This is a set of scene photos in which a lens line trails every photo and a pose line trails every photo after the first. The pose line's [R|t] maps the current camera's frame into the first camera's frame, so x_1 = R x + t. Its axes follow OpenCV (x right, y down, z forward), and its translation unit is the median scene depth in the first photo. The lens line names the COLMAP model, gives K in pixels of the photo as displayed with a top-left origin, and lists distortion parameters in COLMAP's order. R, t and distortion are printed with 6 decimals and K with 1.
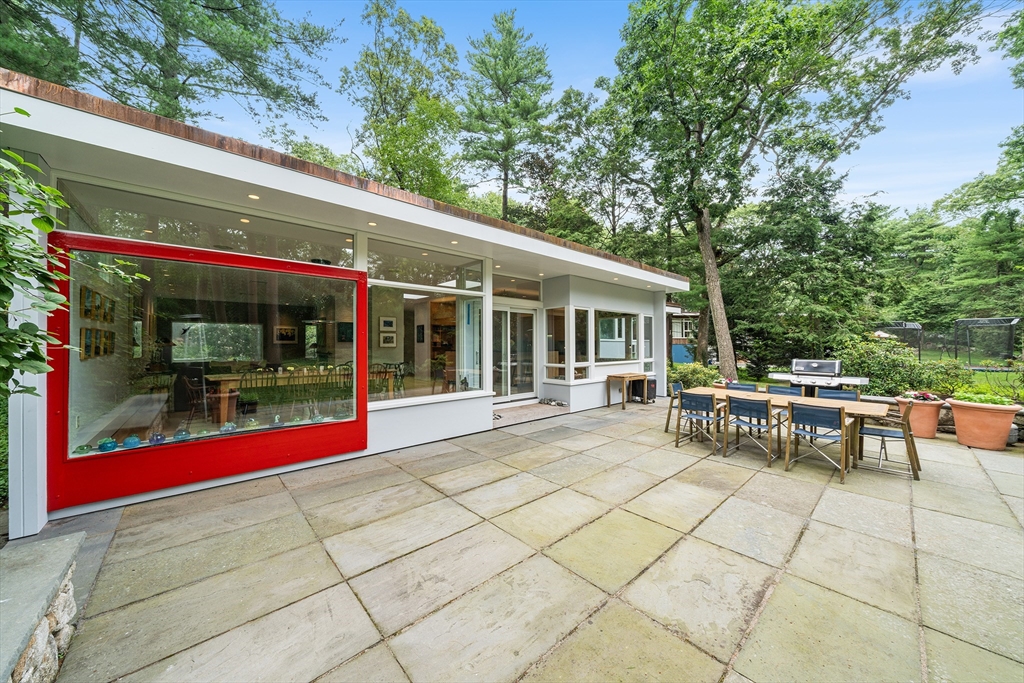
lens RADIAL K [[350.9, 0, 505.3], [0, 350.9, 337.3], [0, 0, 1]] dist [0.001725, -0.000219]
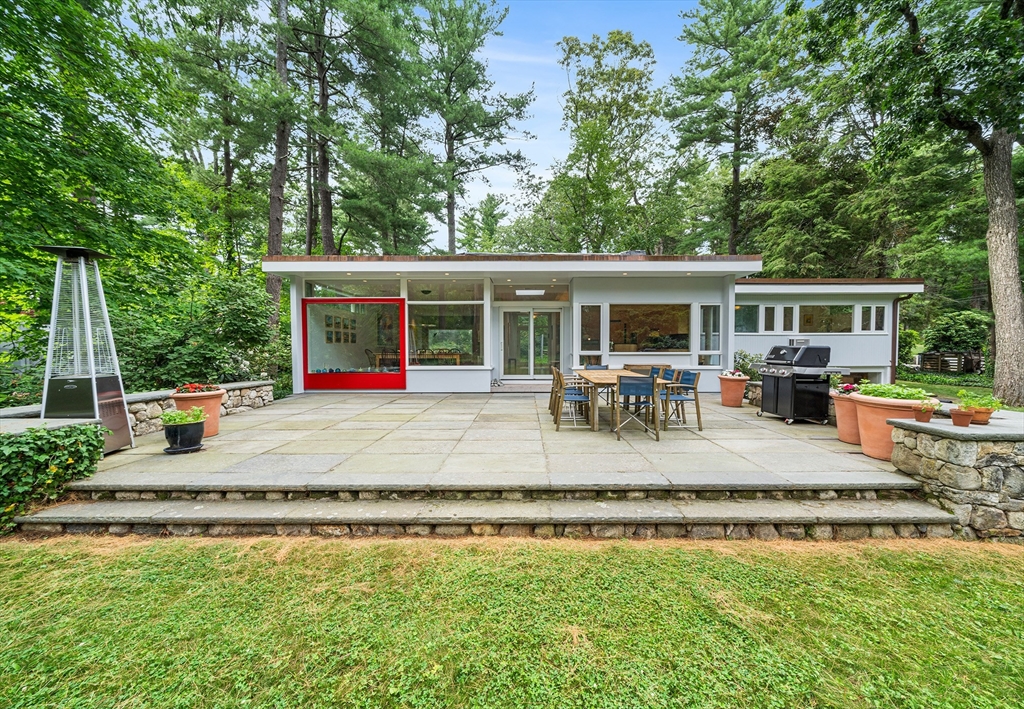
lens RADIAL K [[352.7, 0, 513.7], [0, 352.7, 359.3], [0, 0, 1]] dist [-0.001643, 0.000018]
pose [[0.751679, 0.017394, -0.659300, 0.789702], [0.013552, 0.999034, 0.041807, 0.045449], [0.659390, -0.040360, 0.750717, -0.040450]]
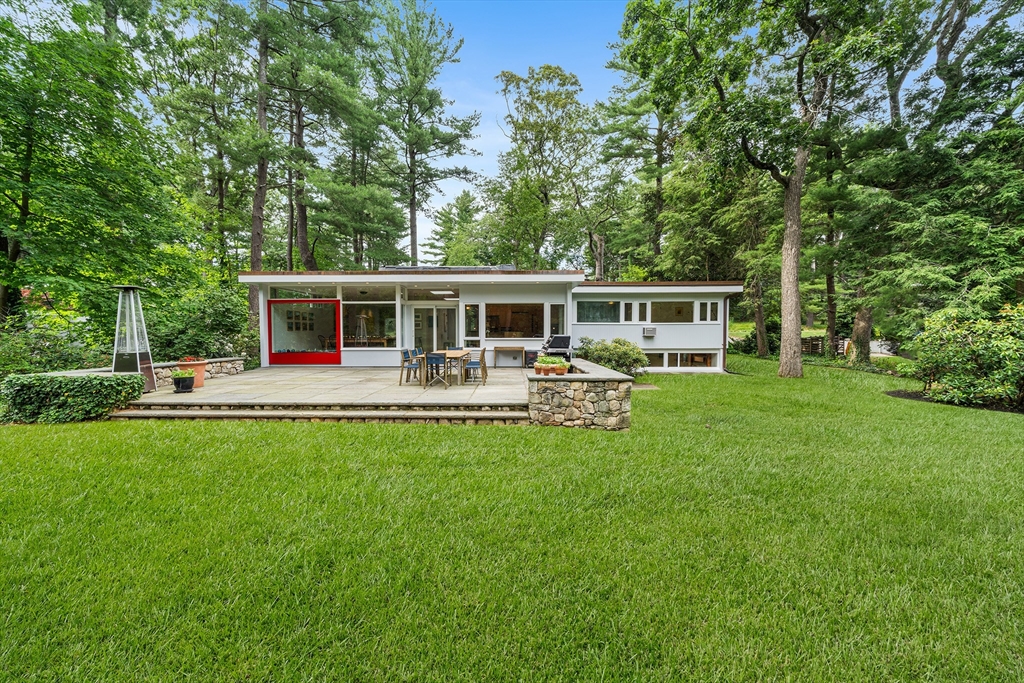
lens RADIAL K [[350.9, 0, 505.7], [0, 350.9, 342.0], [0, 0, 1]] dist [0.001725, -0.000219]
pose [[0.739441, 0.017299, -0.672999, 1.413337], [0.013711, 0.999075, 0.040746, 0.029354], [0.673082, -0.039357, 0.738520, -0.091010]]
